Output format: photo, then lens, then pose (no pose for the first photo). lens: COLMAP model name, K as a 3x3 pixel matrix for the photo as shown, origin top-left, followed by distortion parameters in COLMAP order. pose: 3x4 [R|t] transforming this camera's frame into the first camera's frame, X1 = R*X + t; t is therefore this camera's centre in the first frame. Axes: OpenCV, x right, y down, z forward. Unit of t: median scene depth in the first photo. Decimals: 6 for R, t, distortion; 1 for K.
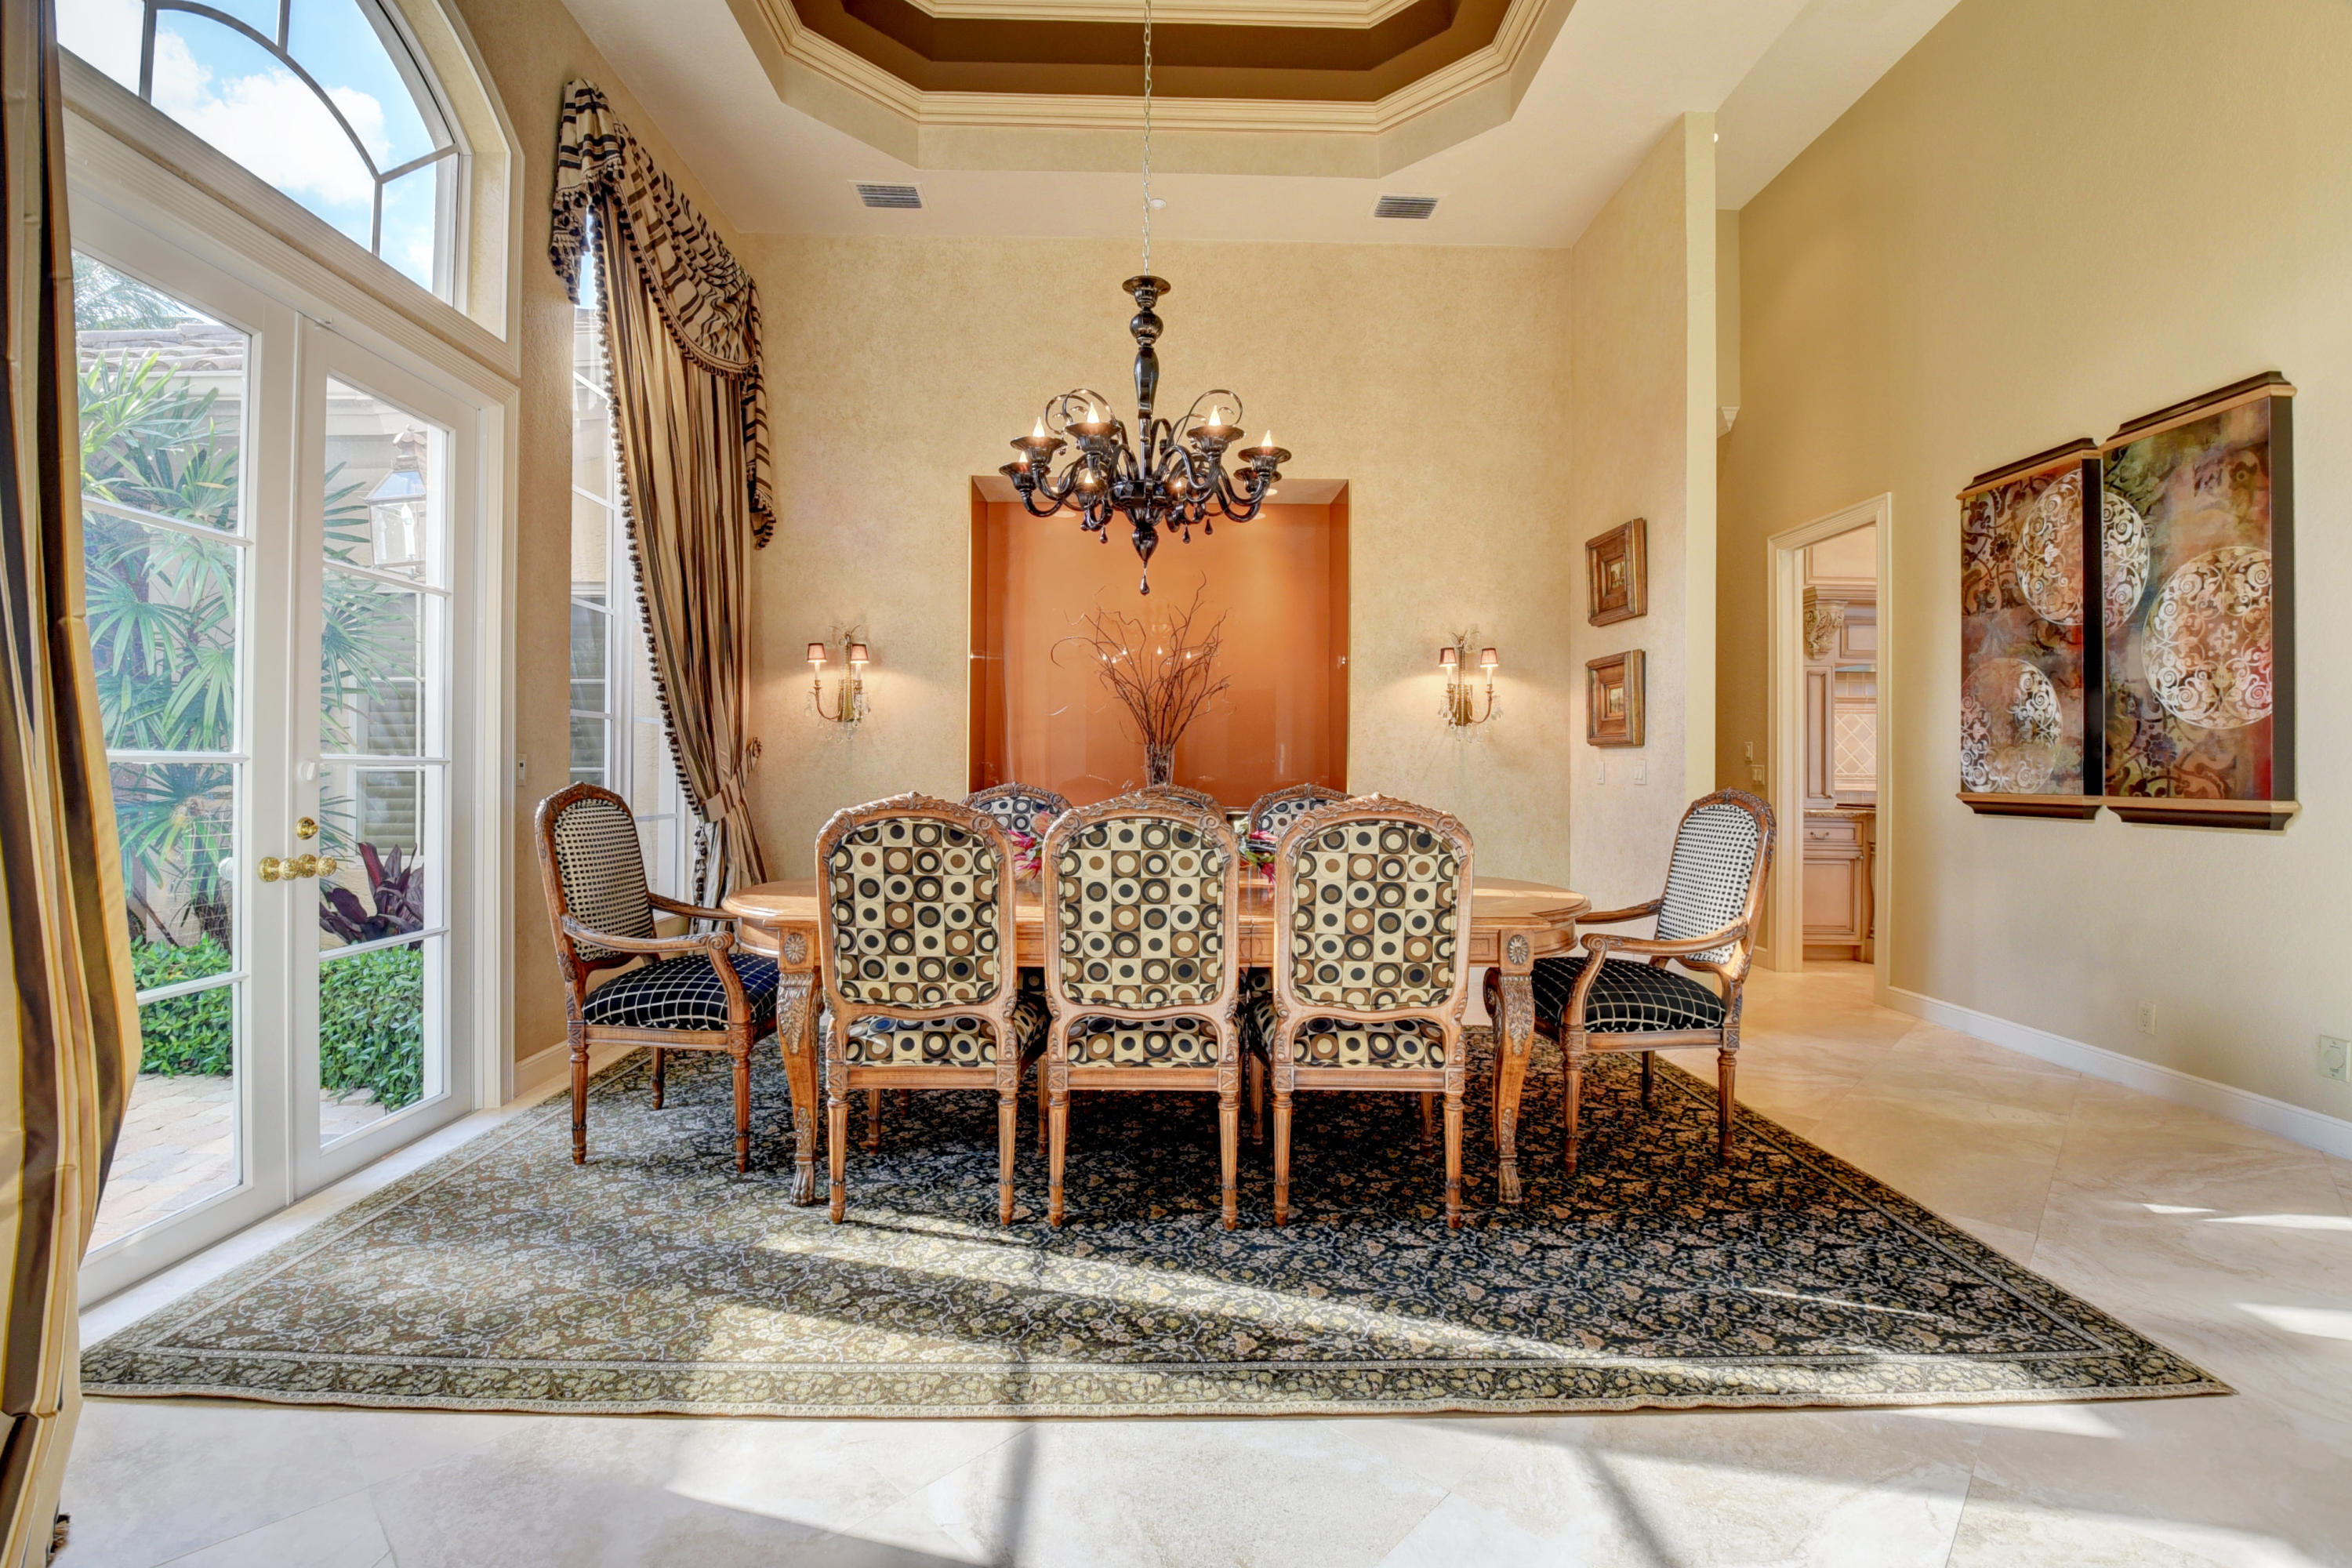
lens RADIAL K [[1027.8, 0, 1118.3], [0, 1027.8, 767.7], [0, 0, 1]] dist [0.016945, -0.028884]
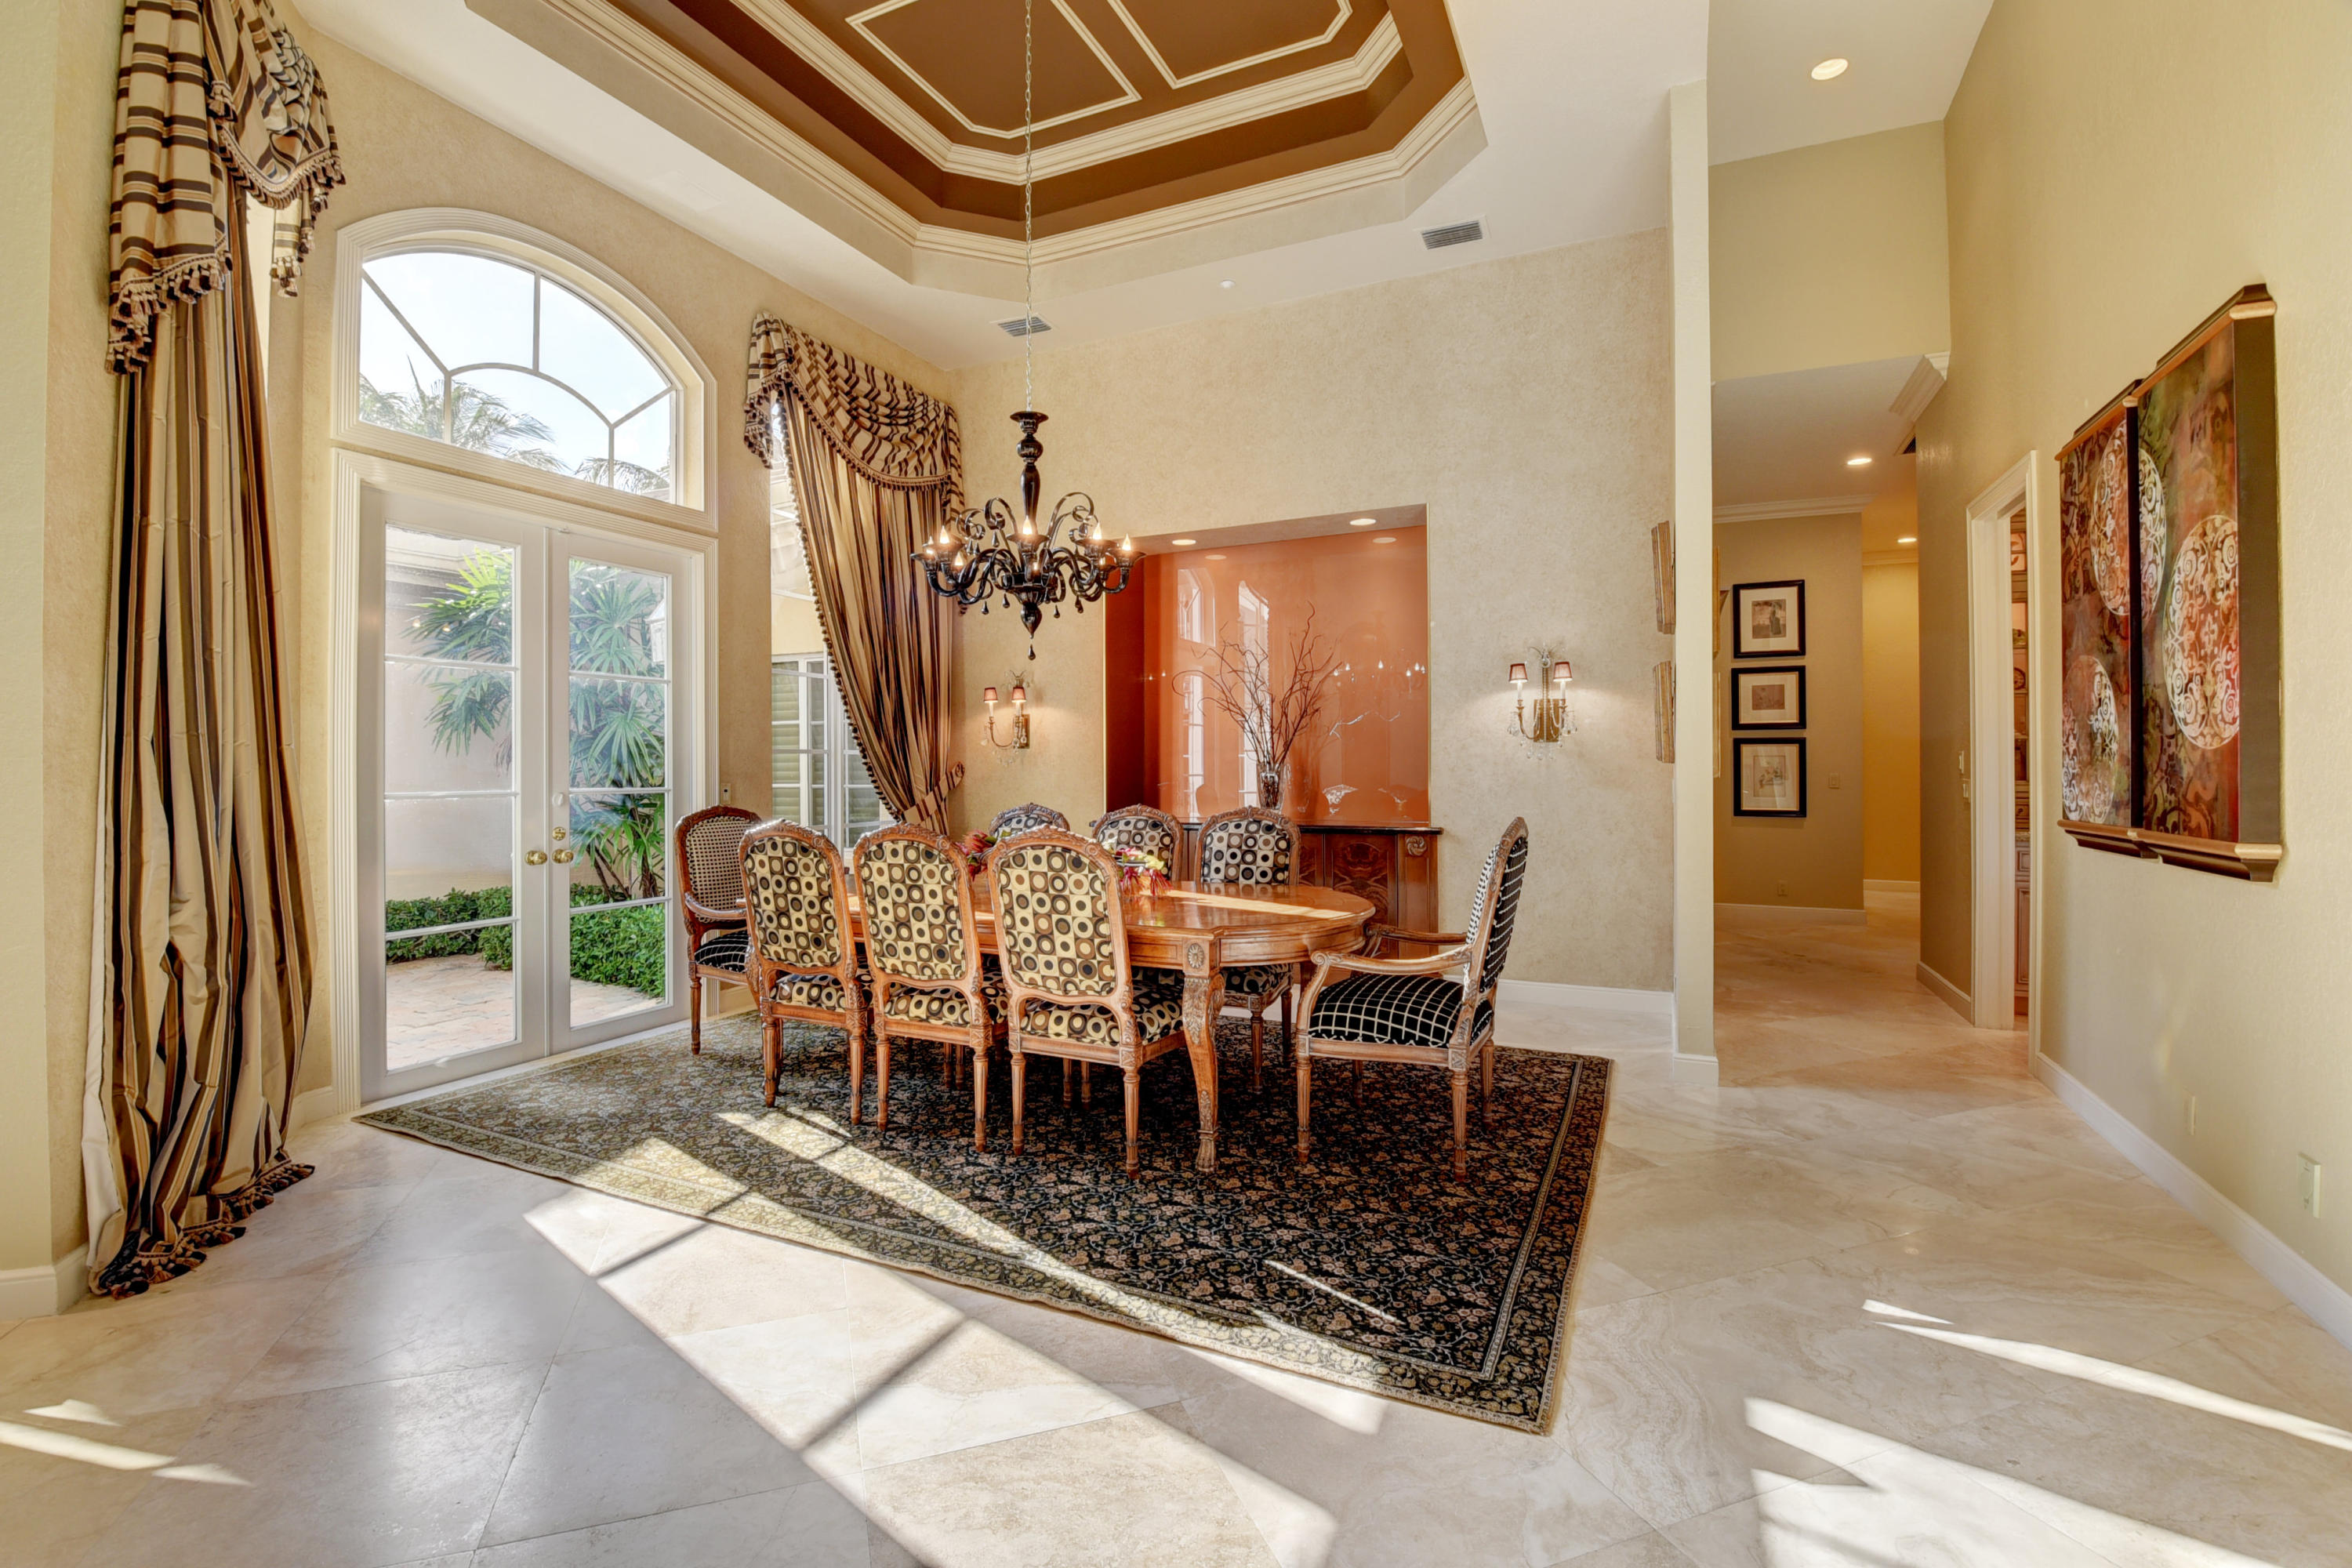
lens RADIAL K [[1027.7, 0, 1175.2], [0, 1027.7, 768.7], [0, 0, 1]] dist [0.035125, -0.046657]
pose [[0.897414, -0.009092, -0.441095, 0.917080], [0.011598, 0.999928, 0.002985, -0.044626], [0.441037, -0.007794, 0.897455, -0.076359]]
